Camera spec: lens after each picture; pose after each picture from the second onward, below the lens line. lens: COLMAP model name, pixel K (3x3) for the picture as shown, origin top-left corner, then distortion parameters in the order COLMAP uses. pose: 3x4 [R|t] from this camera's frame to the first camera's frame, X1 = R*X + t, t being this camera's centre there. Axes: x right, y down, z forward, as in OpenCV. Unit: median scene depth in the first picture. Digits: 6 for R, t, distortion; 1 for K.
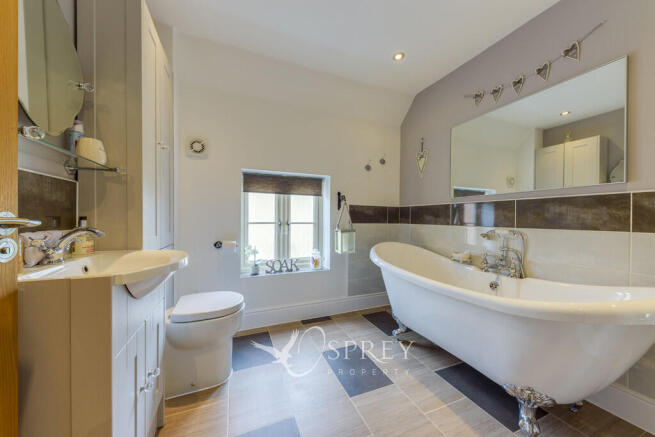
lens RADIAL K [[227.9, 0, 328.1], [0, 227.9, 219.0], [0, 0, 1]] dist [0.005802, -0.000620]
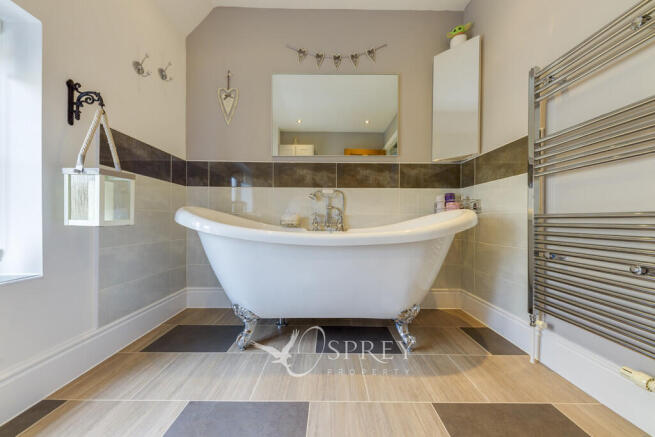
lens RADIAL K [[227.9, 0, 327.8], [0, 227.9, 220.2], [0, 0, 1]] dist [0.005802, -0.000620]
pose [[0.384560, -0.007516, 0.923070, -0.188033], [0.005136, 0.999969, 0.006002, 0.158561], [-0.923086, 0.002433, 0.384586, 0.510439]]
